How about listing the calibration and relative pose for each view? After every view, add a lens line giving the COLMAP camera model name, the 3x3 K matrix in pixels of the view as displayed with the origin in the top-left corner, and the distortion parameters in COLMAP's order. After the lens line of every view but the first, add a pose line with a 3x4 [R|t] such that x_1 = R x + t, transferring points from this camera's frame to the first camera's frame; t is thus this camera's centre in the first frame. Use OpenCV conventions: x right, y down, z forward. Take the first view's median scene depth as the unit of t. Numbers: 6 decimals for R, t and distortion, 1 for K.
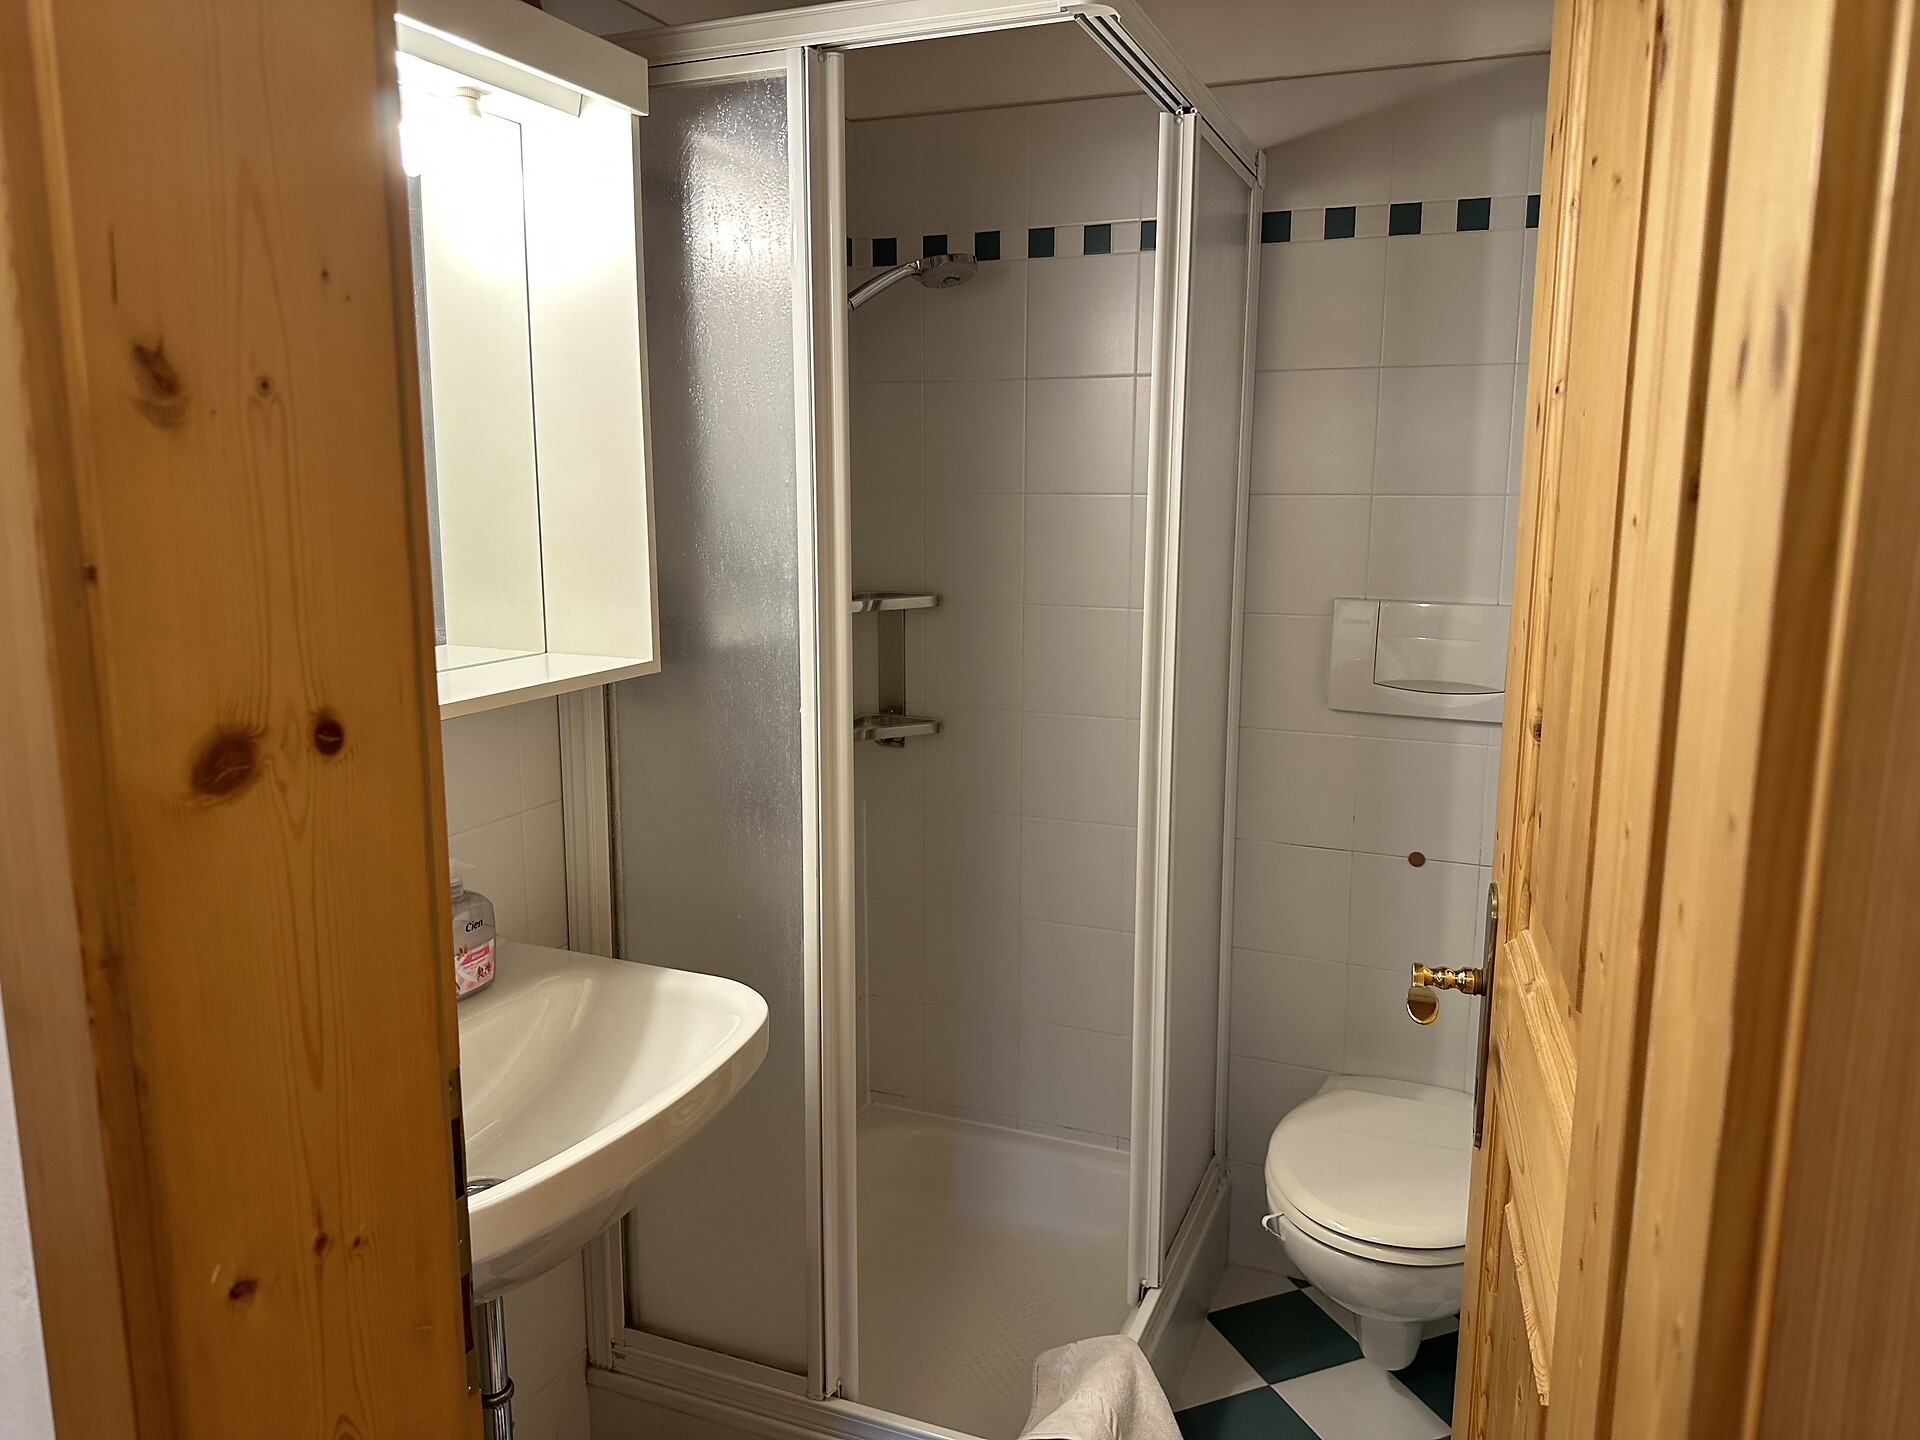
lens RADIAL K [[1338.0, 0, 960.9], [0, 1338.0, 723.2], [0, 0, 1]] dist [-0.027589, 0.012227]
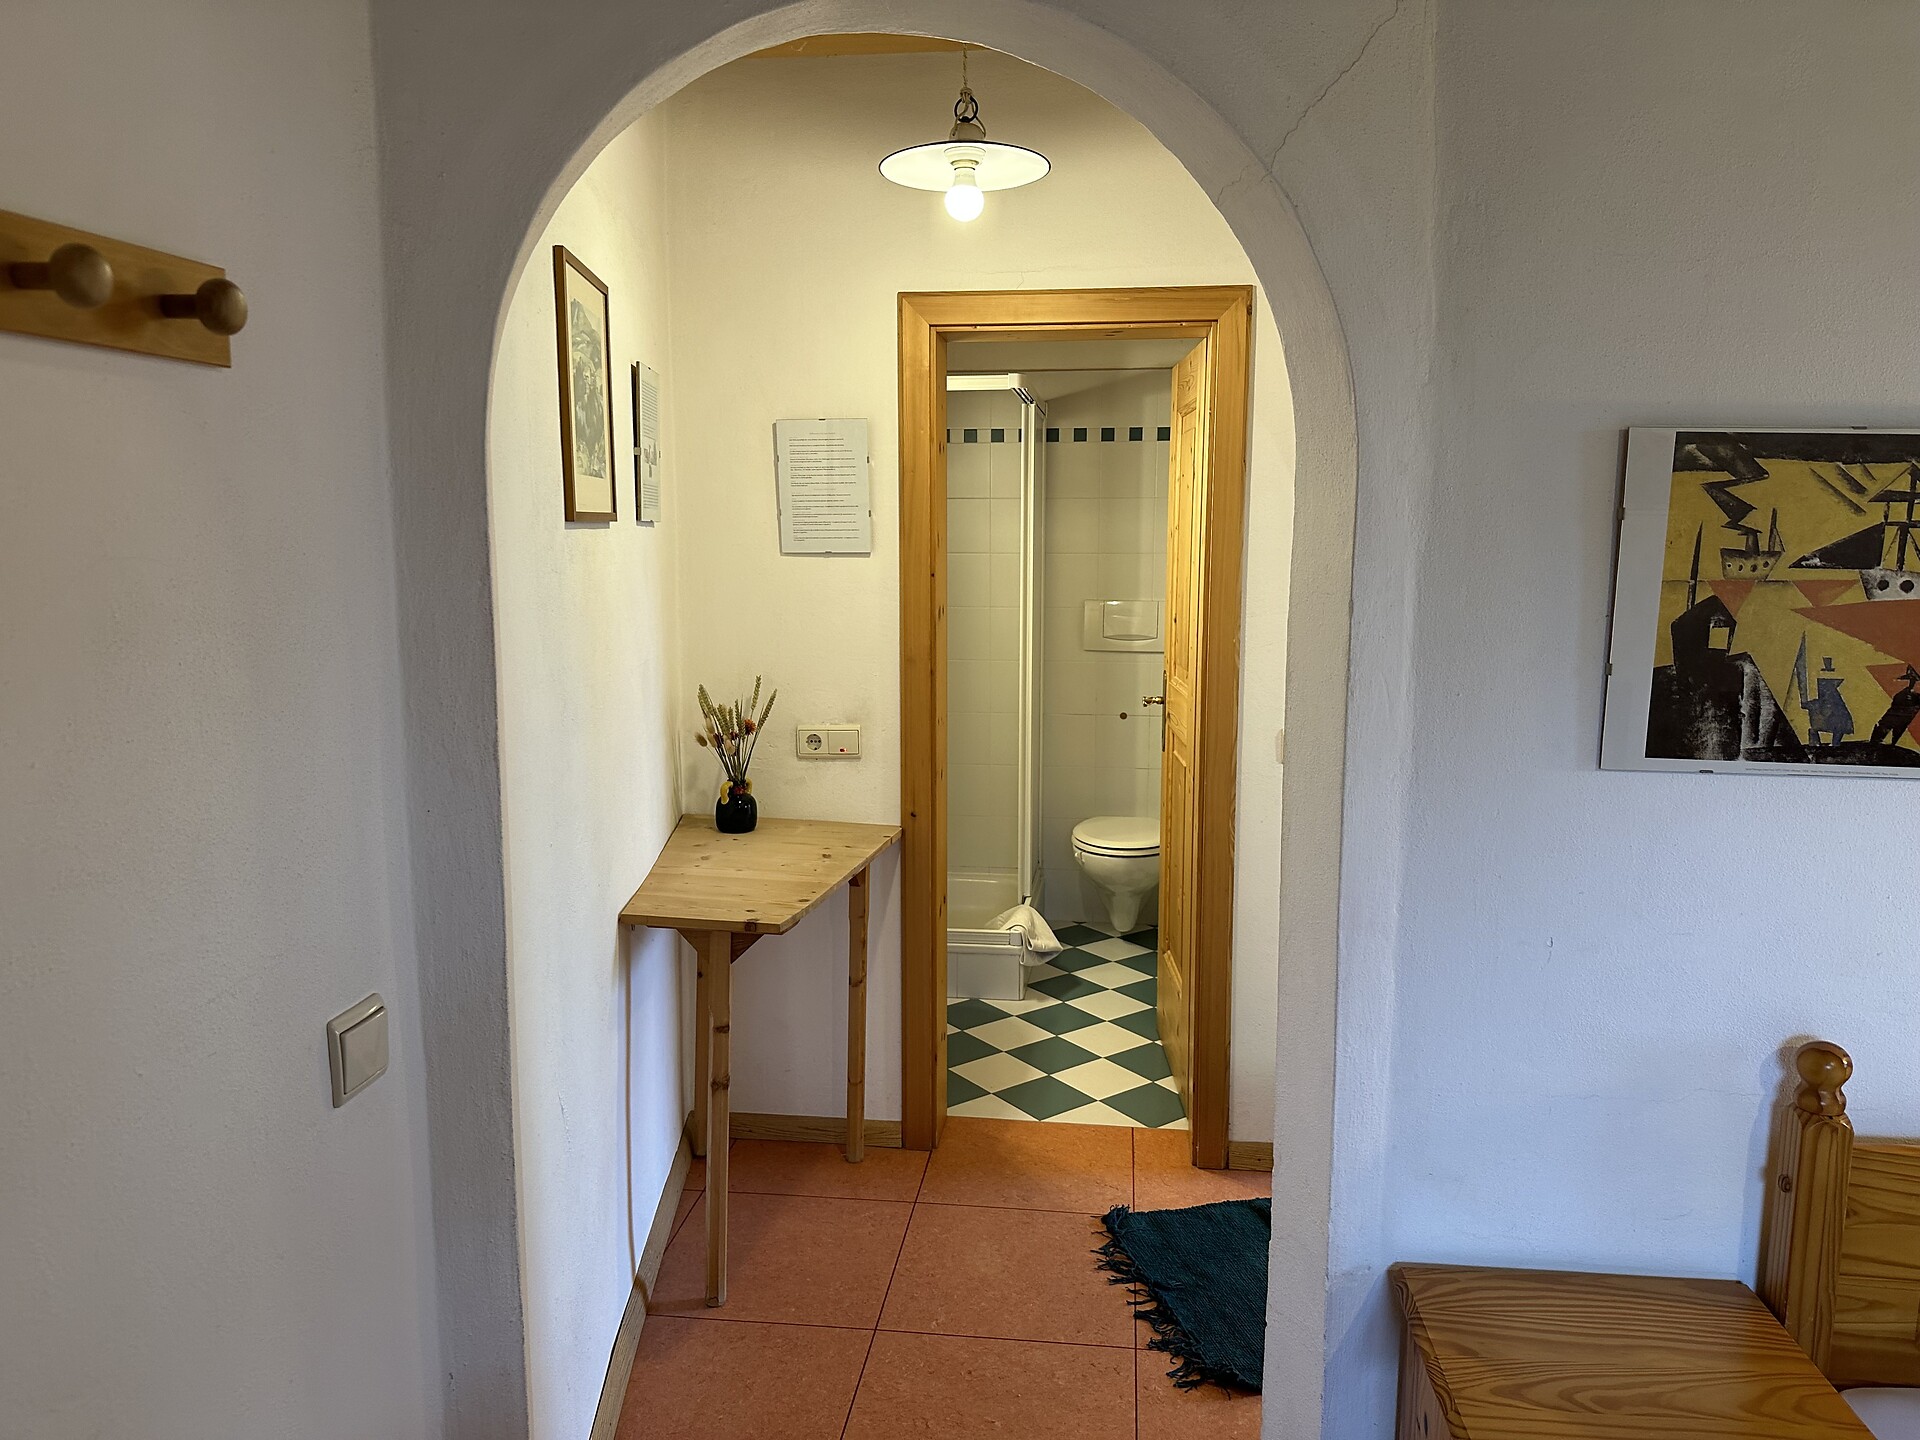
lens RADIAL K [[1338.0, 0, 961.9], [0, 1338.0, 719.3], [0, 0, 1]] dist [-0.027589, 0.012227]
pose [[0.965031, -0.032933, 0.260060, -0.524910], [0.042791, 0.998561, -0.032334, 0.176577], [-0.258620, 0.042332, 0.965051, -1.141124]]
